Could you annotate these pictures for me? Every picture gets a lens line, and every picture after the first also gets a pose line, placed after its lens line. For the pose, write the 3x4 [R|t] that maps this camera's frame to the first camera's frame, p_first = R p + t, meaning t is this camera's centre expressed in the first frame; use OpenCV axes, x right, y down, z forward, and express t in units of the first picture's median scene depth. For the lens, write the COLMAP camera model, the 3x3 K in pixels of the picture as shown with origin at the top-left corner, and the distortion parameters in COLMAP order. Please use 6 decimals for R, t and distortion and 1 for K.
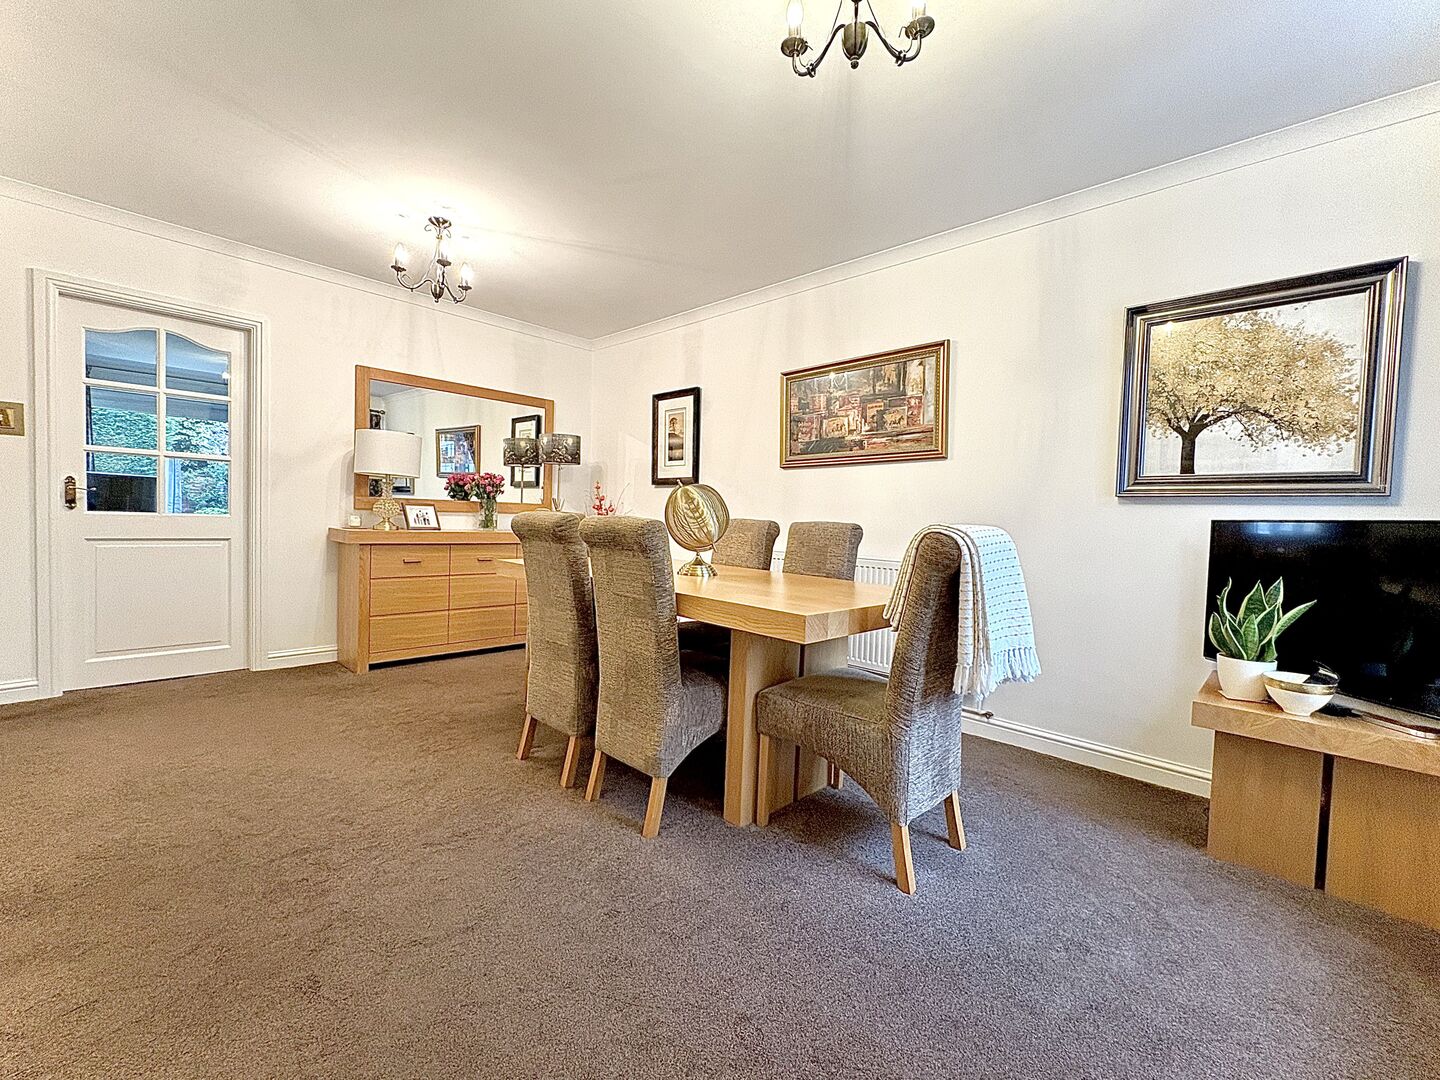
lens RADIAL K [[578.3, 0, 720.0], [0, 578.3, 540.0], [0, 0, 1]] dist [-0.001464, -0.000230]
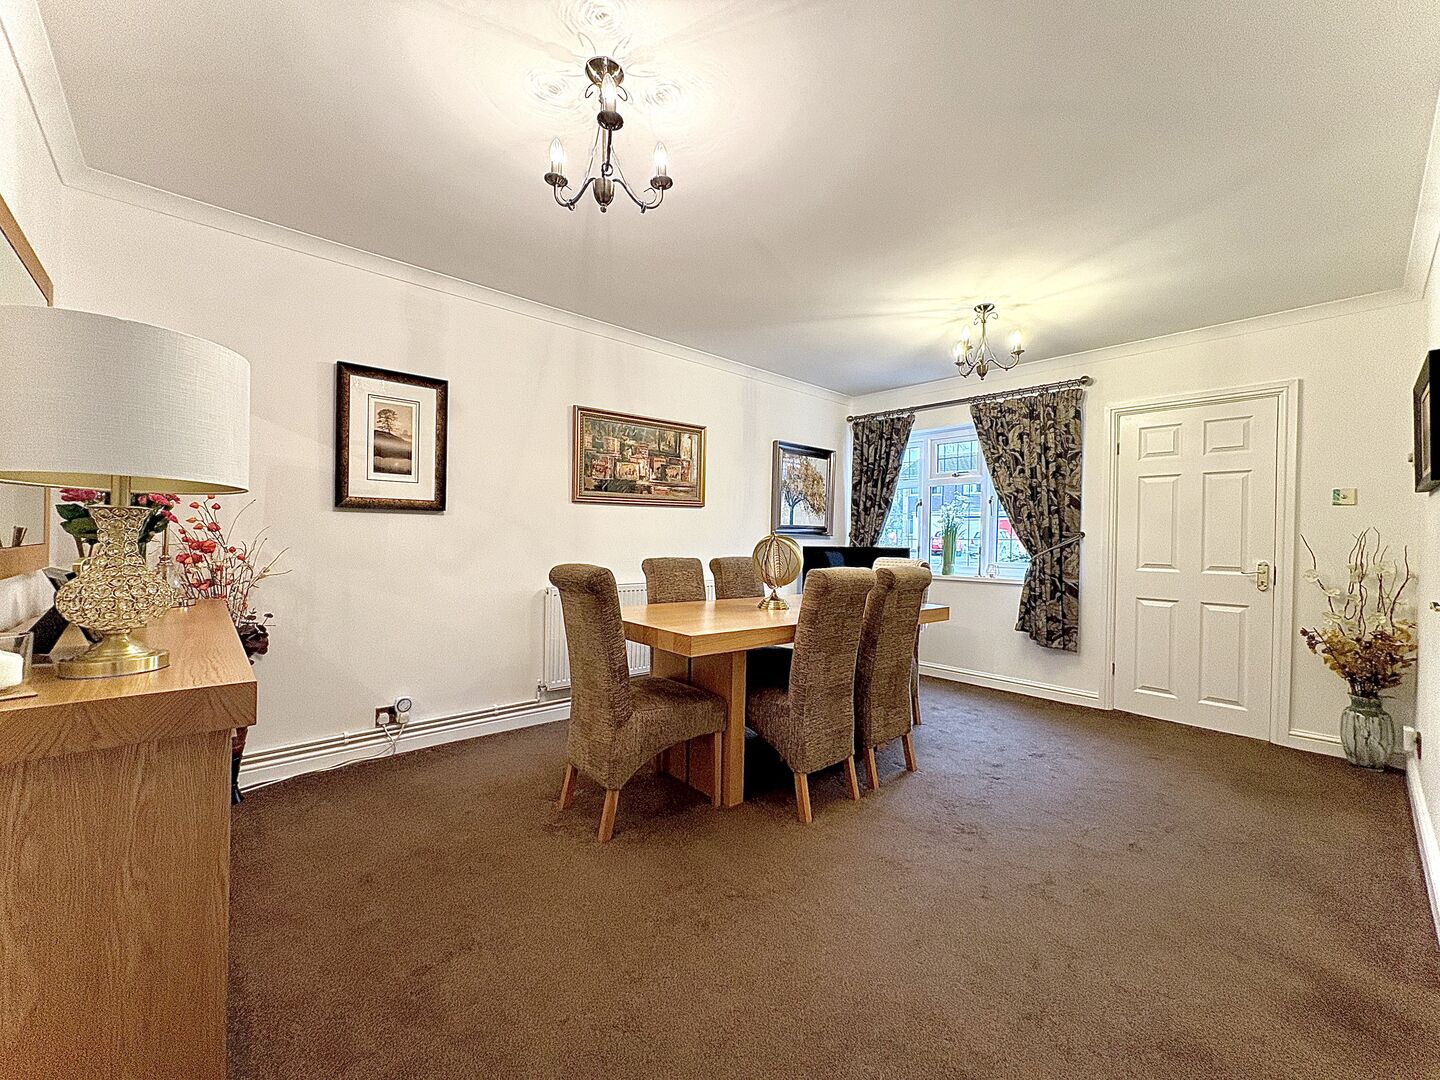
lens RADIAL K [[578.3, 0, 720.0], [0, 578.3, 540.0], [0, 0, 1]] dist [-0.001464, -0.000230]
pose [[0.098700, -0.036373, 0.994452, -0.940071], [0.025721, 0.999091, 0.033990, -0.095512], [-0.994785, 0.022223, 0.099545, 0.725343]]
